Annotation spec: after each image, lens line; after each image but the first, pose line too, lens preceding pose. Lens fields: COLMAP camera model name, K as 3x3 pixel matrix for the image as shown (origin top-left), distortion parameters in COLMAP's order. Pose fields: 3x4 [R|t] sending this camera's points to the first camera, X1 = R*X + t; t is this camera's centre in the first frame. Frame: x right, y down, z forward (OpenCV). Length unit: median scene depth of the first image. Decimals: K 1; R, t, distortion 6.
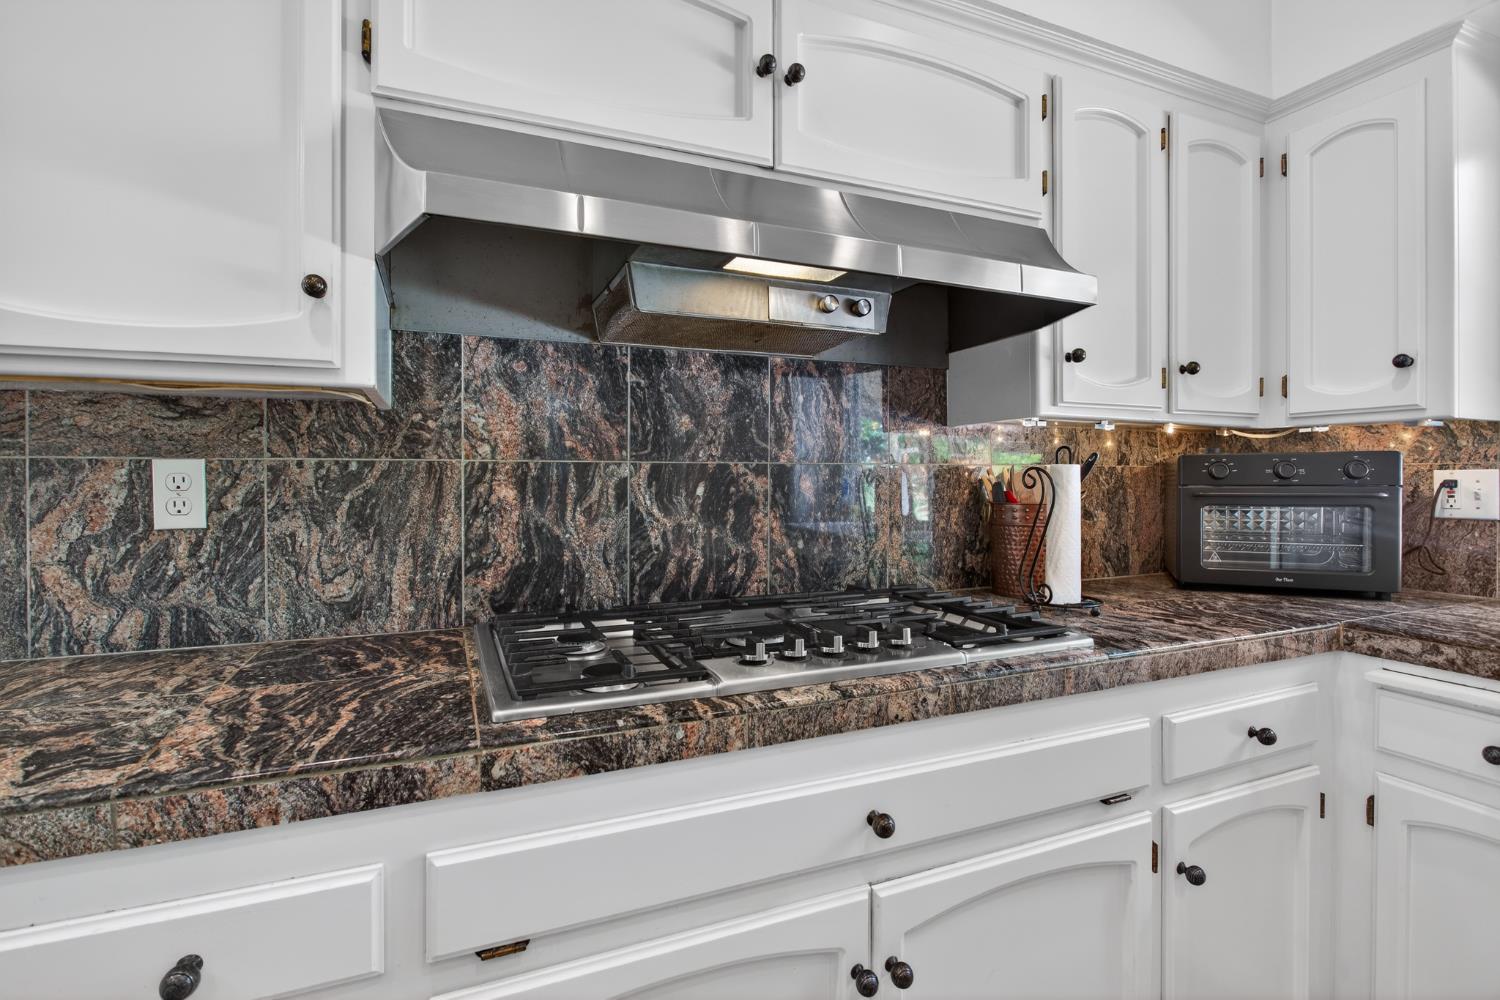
lens RADIAL K [[714.7, 0, 747.9], [0, 714.7, 478.9], [0, 0, 1]] dist [-0.011541, 0.002954]
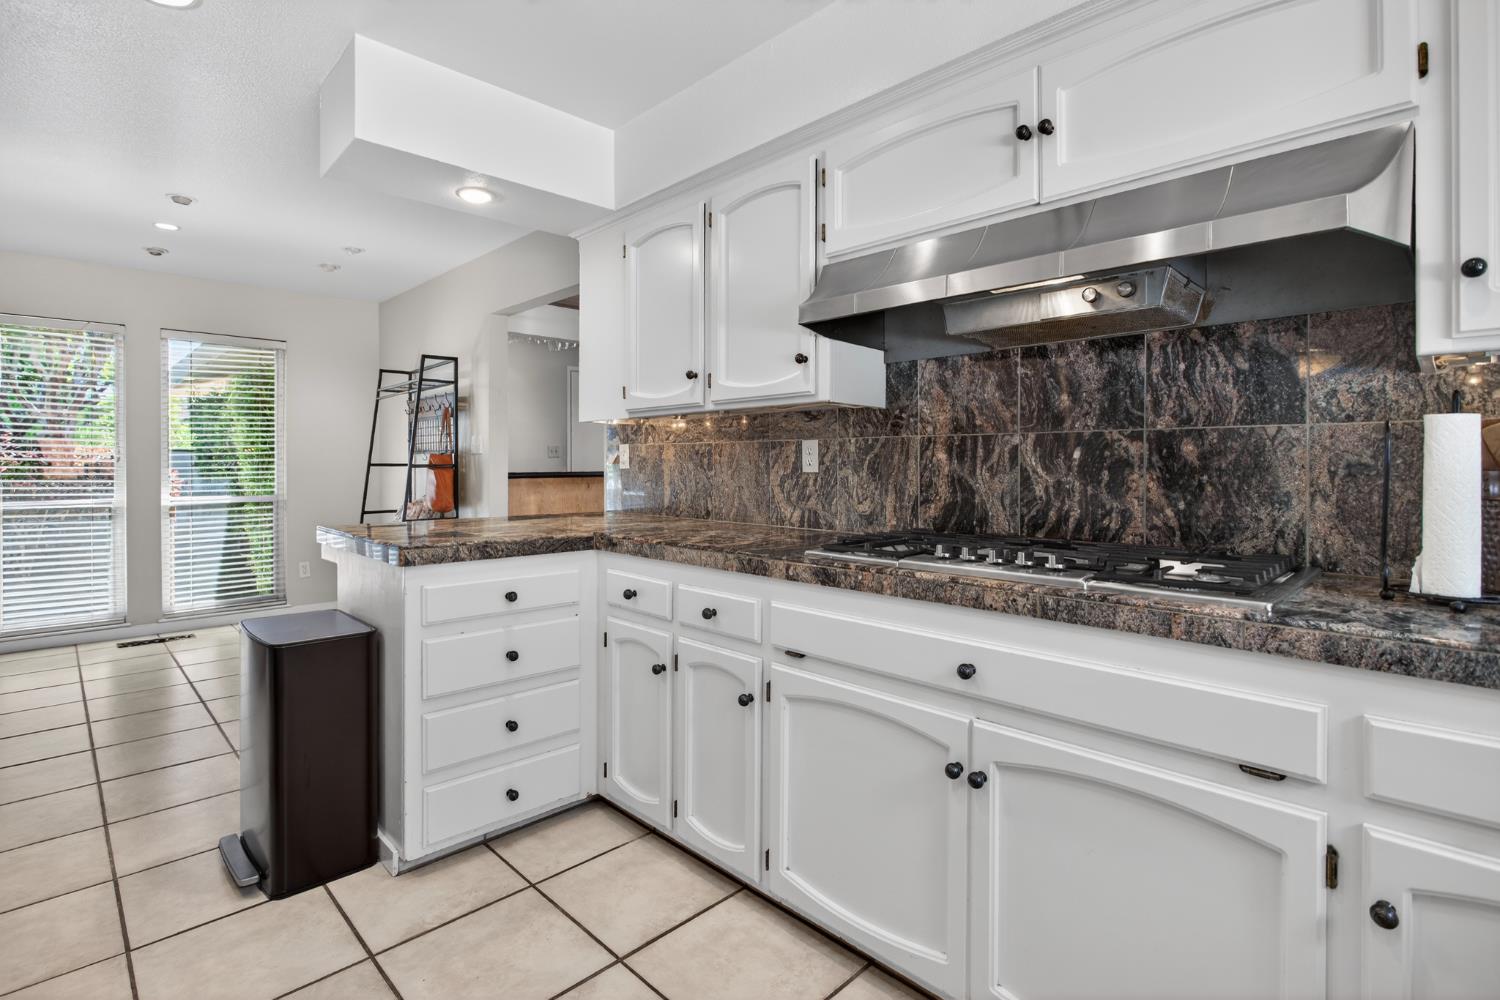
lens RADIAL K [[714.7, 0, 735.0], [0, 714.7, 465.3], [0, 0, 1]] dist [-0.011541, 0.002954]
pose [[0.359396, 0.002639, -0.933181, 0.967976], [-0.003347, 0.999993, 0.001539, 0.039636], [0.933179, 0.002571, 0.359402, 0.014056]]
